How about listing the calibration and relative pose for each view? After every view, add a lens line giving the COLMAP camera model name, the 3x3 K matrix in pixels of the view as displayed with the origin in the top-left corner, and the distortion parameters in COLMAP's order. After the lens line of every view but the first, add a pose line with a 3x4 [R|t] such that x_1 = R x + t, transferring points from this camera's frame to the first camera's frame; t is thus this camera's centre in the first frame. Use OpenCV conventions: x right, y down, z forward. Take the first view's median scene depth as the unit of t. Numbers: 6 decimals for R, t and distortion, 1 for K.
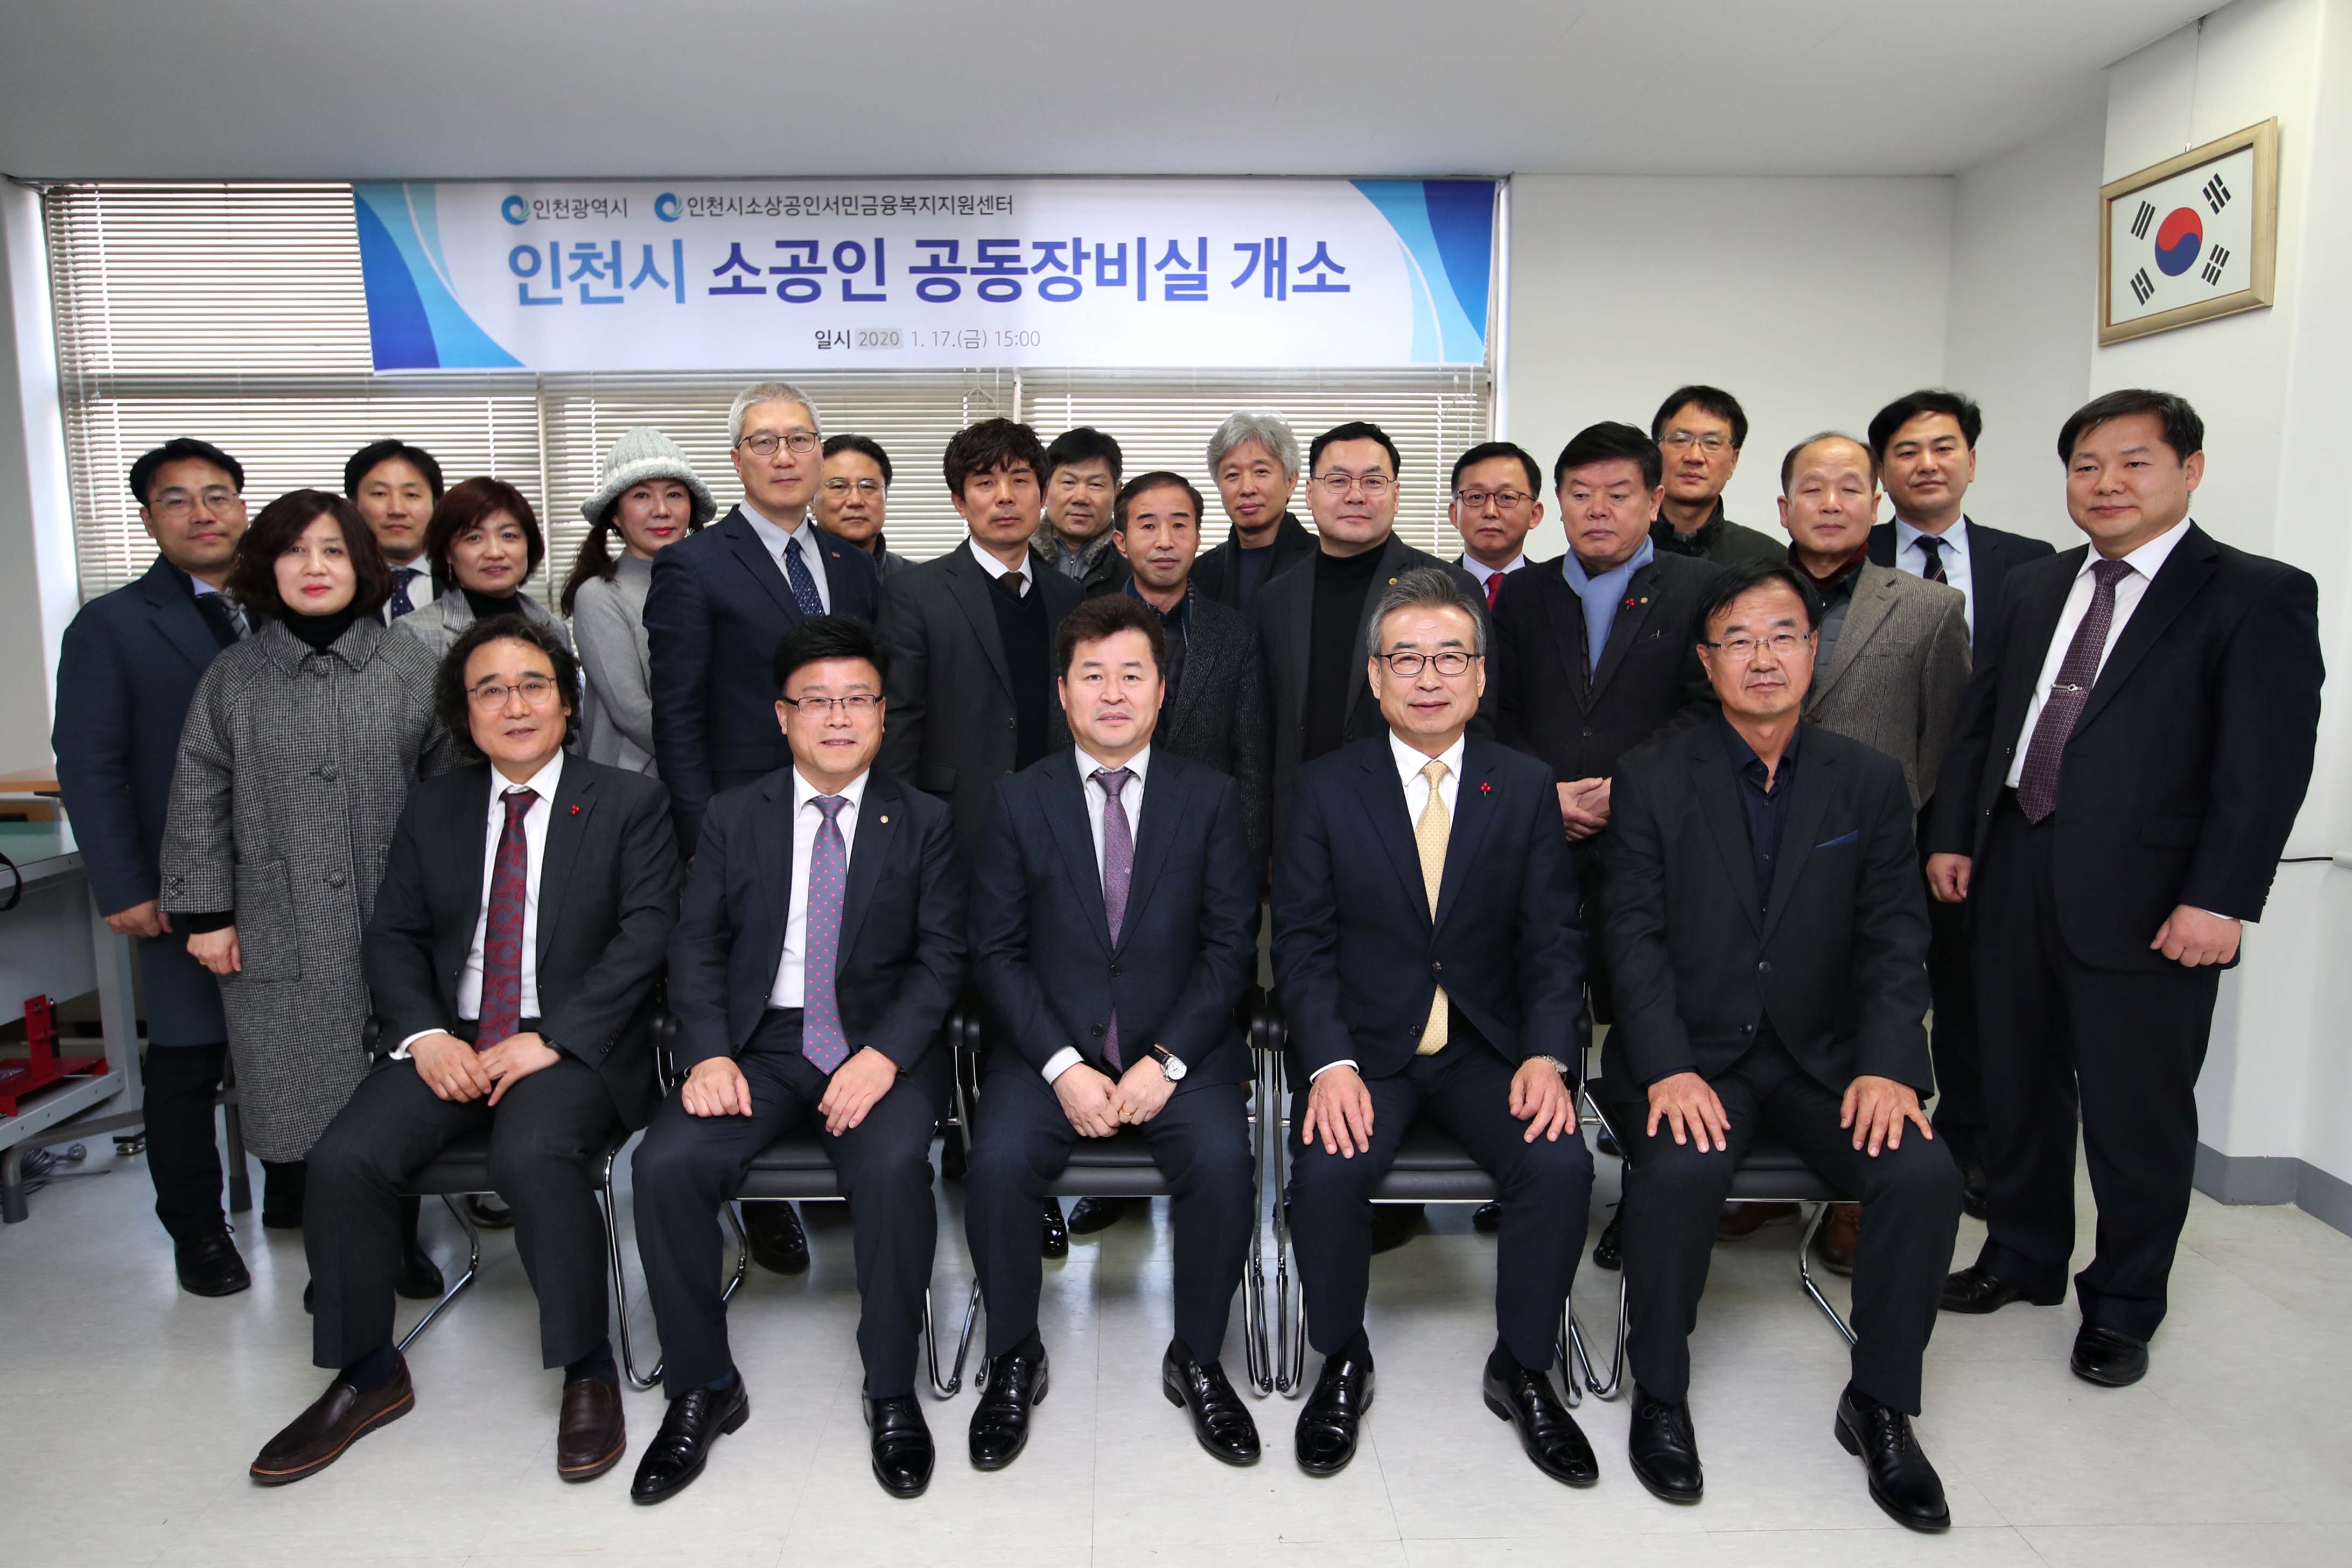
lens RADIAL K [[1423.5, 0, 1147.3], [0, 1423.5, 782.2], [0, 0, 1]] dist [-0.023123, 0.006973]
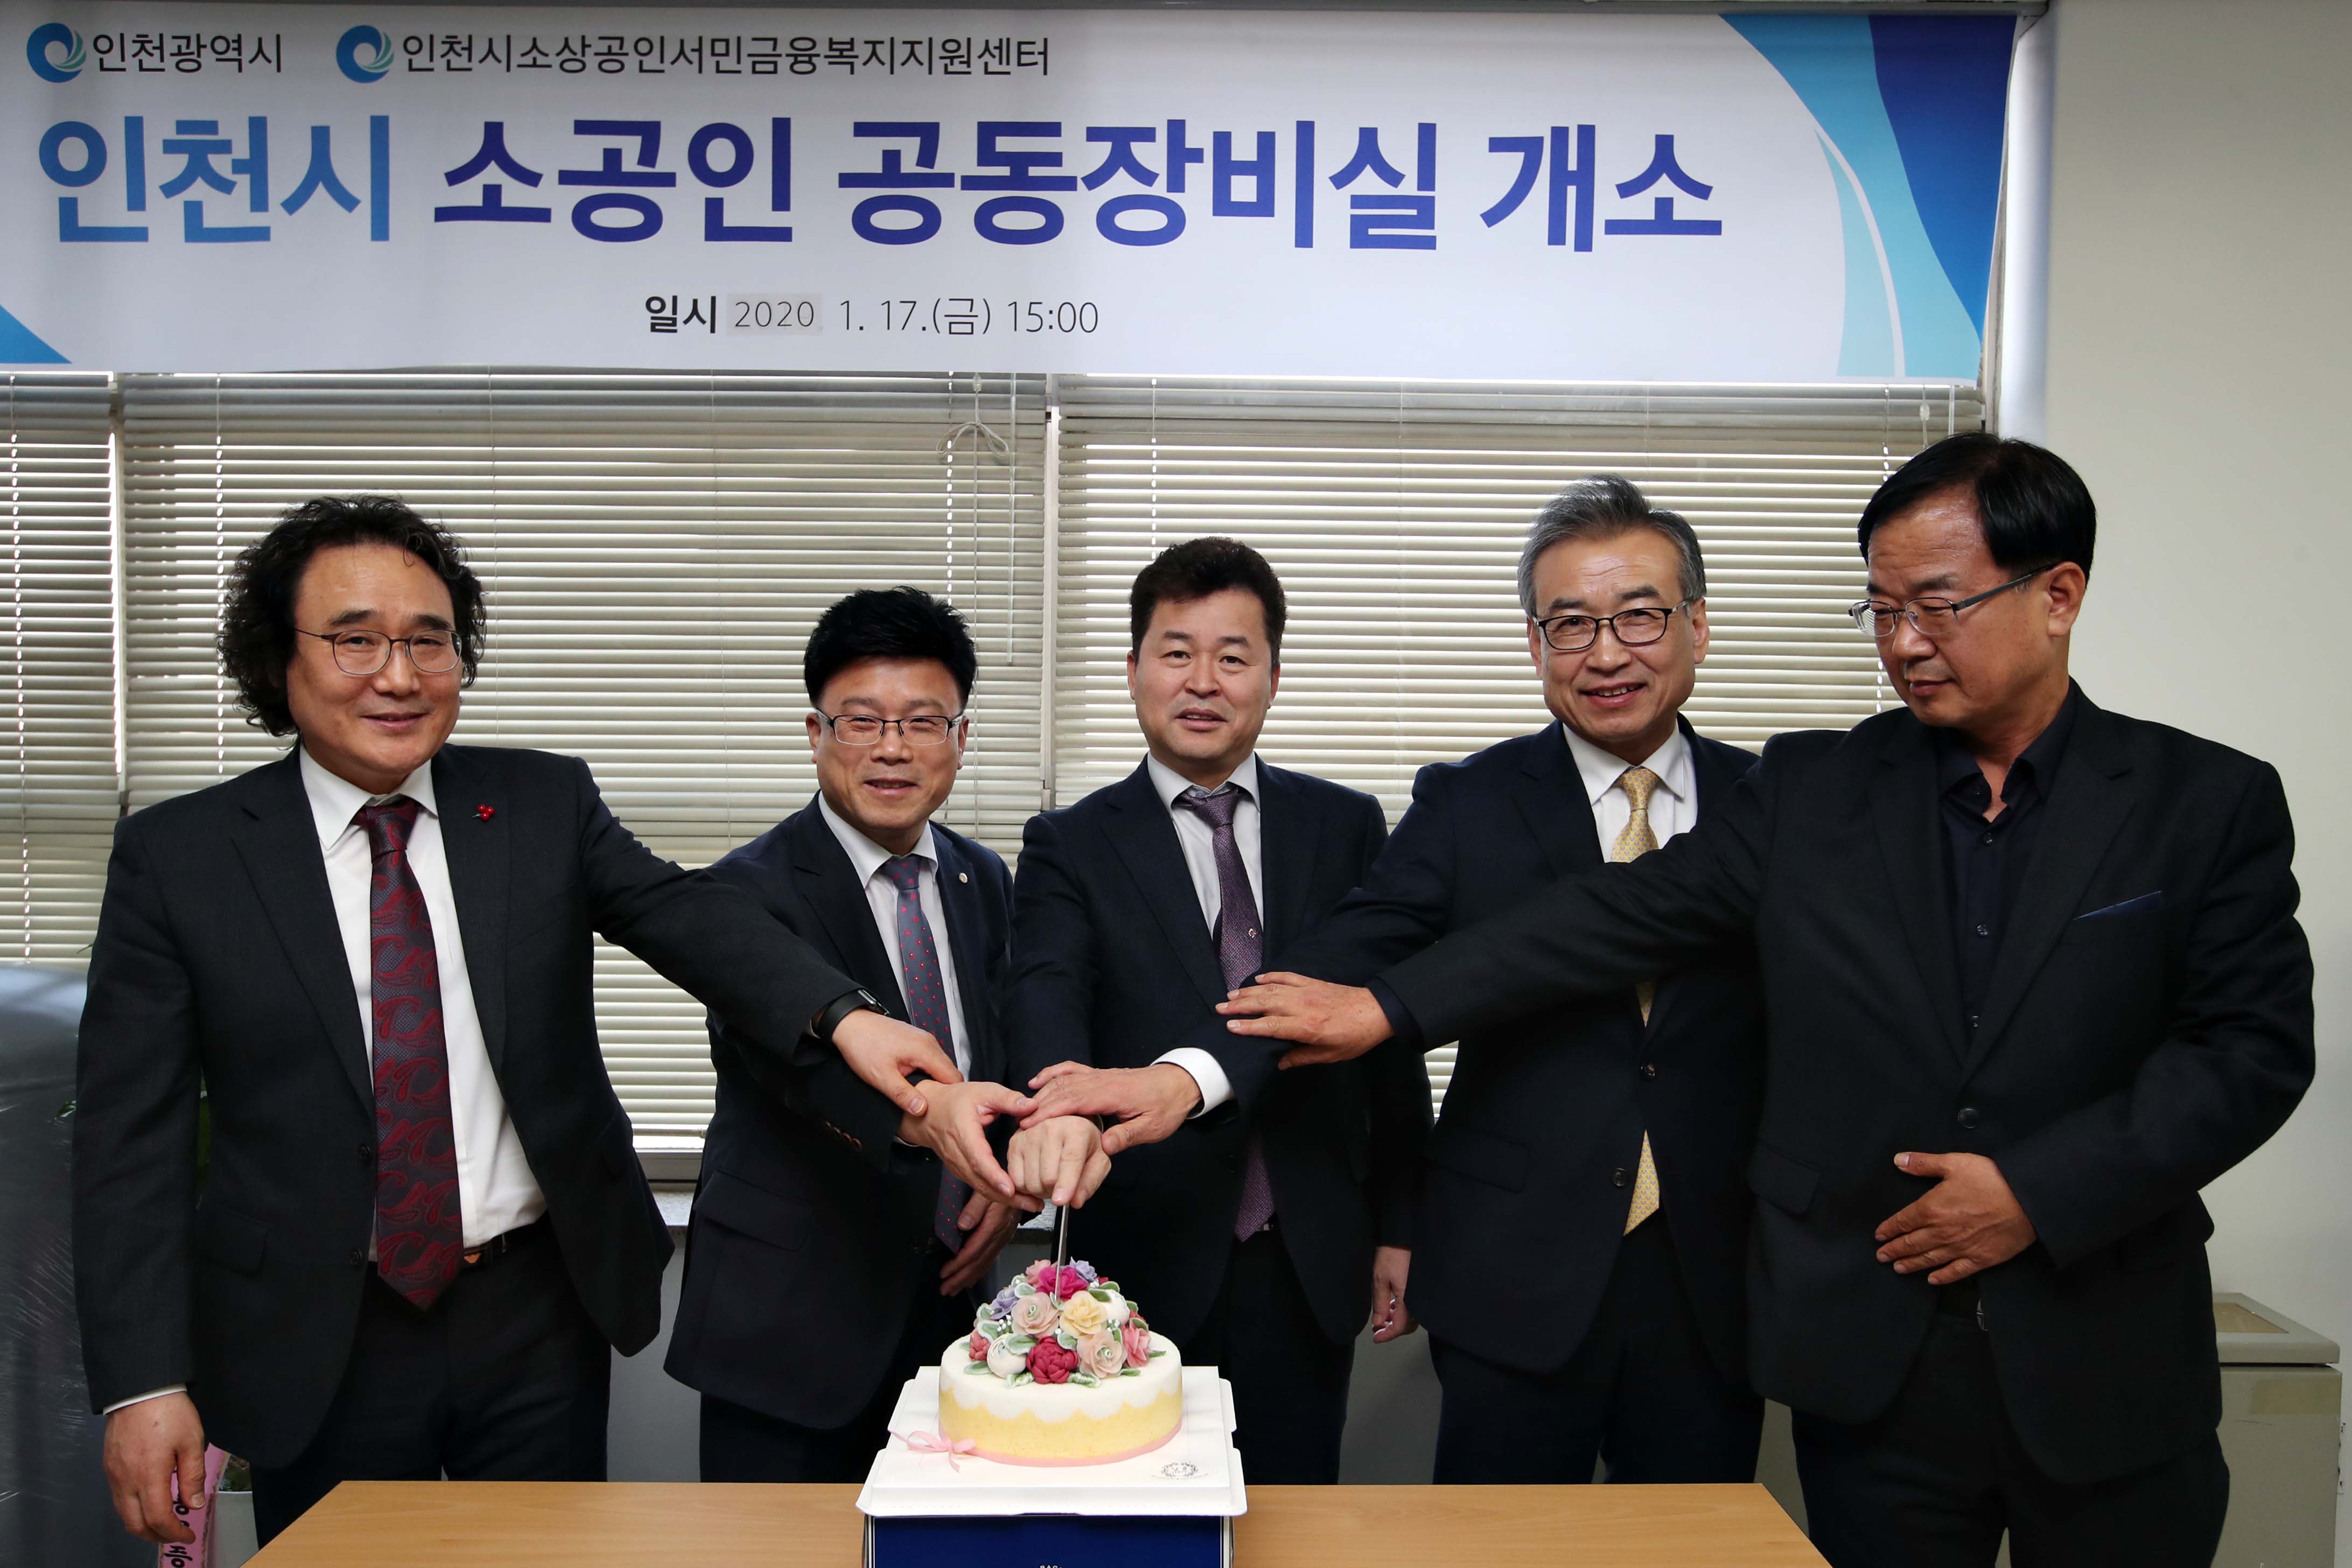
lens RADIAL K [[1779.6, 0, 1210.8], [0, 1779.6, 871.4], [0, 0, 1]] dist [-0.044460, 0.049702]
pose [[0.999882, 0.013040, -0.008090, -0.028843], [-0.013738, 0.995545, -0.093284, -0.062659], [0.006838, 0.093384, 0.995607, 0.404095]]
